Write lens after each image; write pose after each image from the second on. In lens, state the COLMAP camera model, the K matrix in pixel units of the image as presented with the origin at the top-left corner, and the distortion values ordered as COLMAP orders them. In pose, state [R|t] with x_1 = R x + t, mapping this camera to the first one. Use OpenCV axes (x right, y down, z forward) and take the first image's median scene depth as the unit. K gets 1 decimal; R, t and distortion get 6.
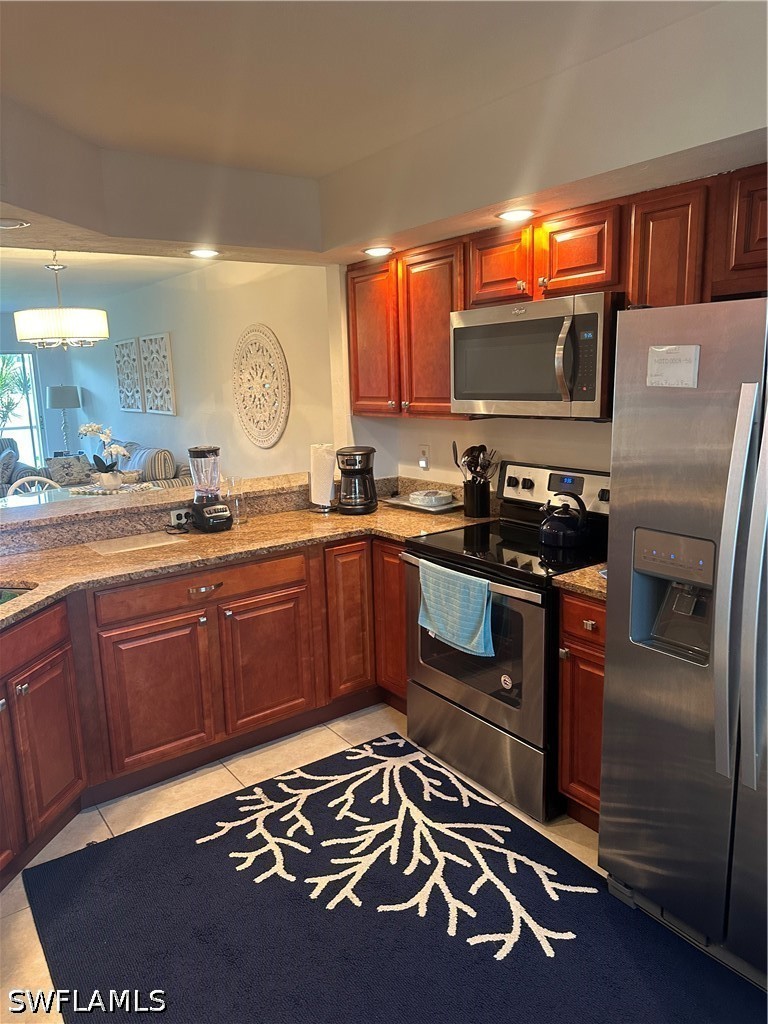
lens RADIAL K [[712.8, 0, 381.6], [0, 712.8, 516.4], [0, 0, 1]] dist [0.124675, -0.196217]
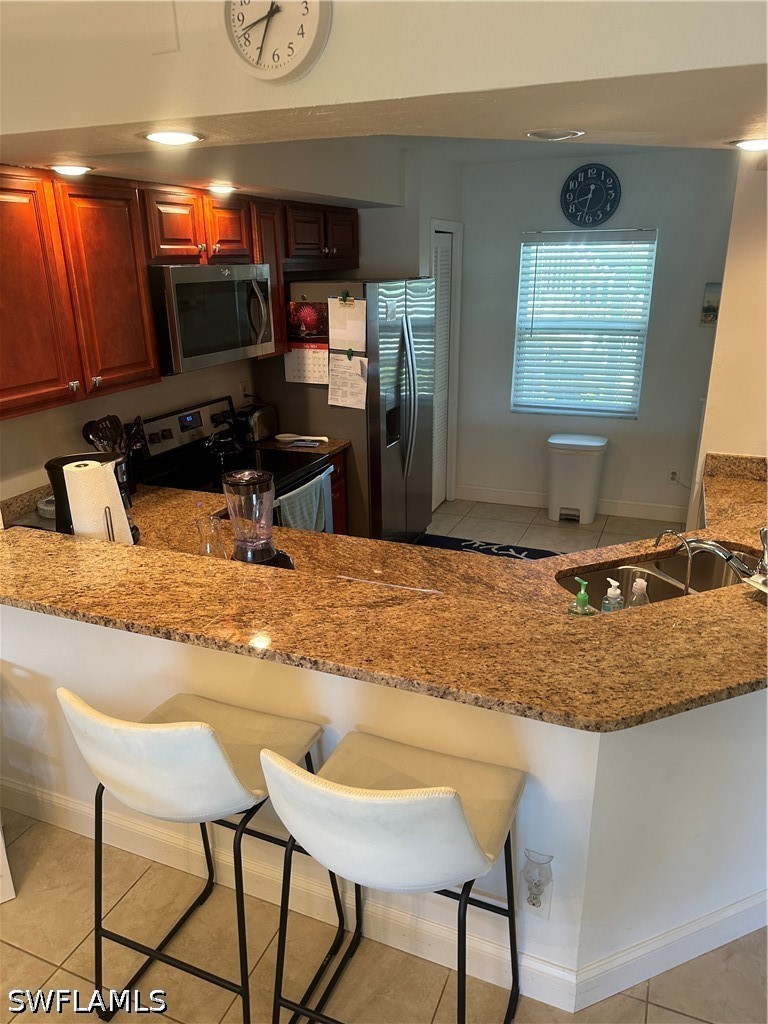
lens RADIAL K [[712.8, 0, 381.6], [0, 712.8, 516.4], [0, 0, 1]] dist [0.124675, -0.196217]
pose [[-0.533336, -0.235683, 0.812408, -0.856456], [0.204238, 0.896111, 0.394045, -0.290541], [-0.820877, 0.376083, -0.429793, 1.243999]]
